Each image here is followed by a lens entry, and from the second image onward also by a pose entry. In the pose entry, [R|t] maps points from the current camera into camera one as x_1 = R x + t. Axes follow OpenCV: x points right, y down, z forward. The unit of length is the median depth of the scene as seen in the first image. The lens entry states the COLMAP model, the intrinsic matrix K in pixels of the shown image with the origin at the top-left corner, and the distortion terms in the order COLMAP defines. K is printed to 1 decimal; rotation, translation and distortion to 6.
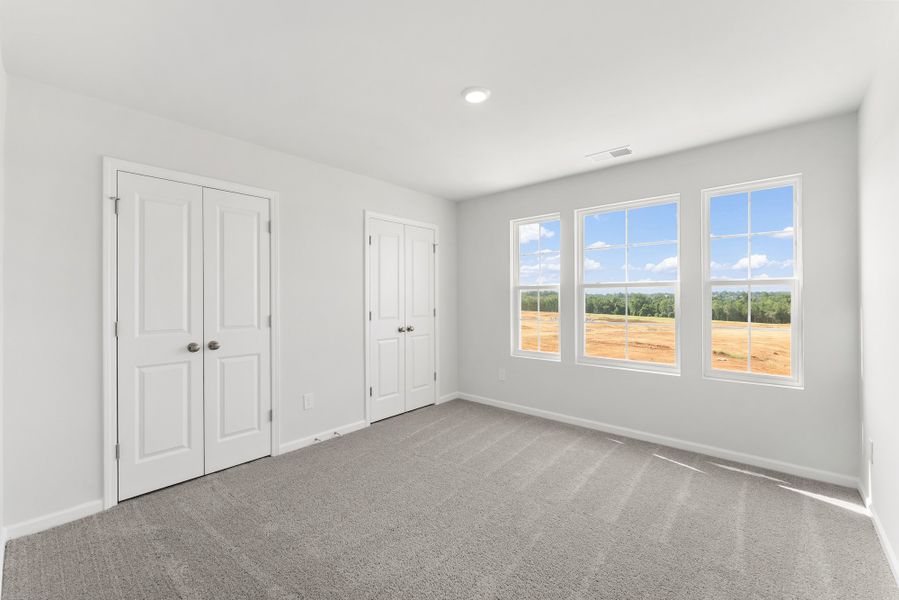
lens RADIAL K [[376.3, 0, 425.6], [0, 376.3, 296.4], [0, 0, 1]] dist [-0.000234, 0.000015]
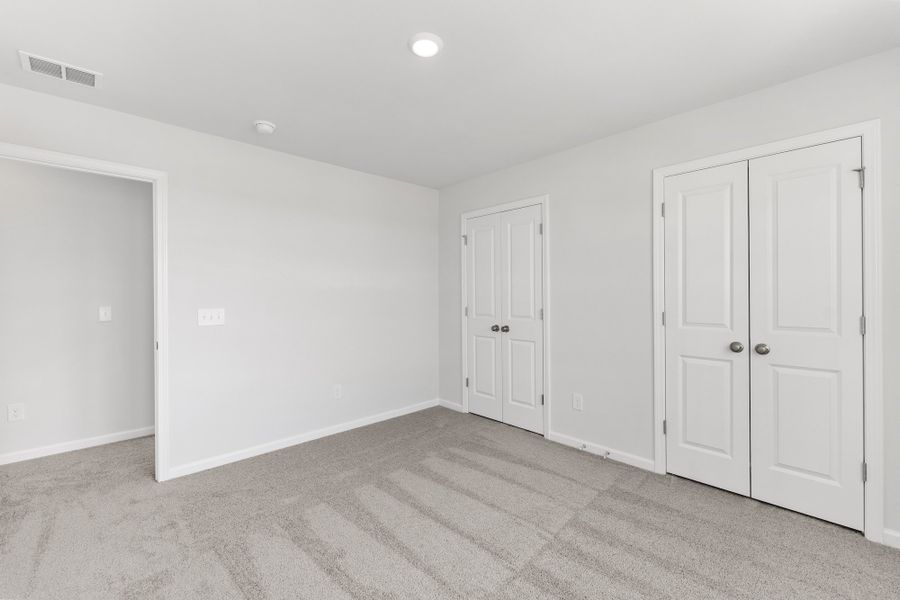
lens RADIAL K [[376.7, 0, 426.1], [0, 376.7, 296.4], [0, 0, 1]] dist [-0.000234, 0.000015]
pose [[-0.087110, 0.011933, -0.996127, 0.639699], [0.012228, 0.999866, 0.010908, -0.001933], [0.996124, -0.011230, -0.087244, 0.678535]]
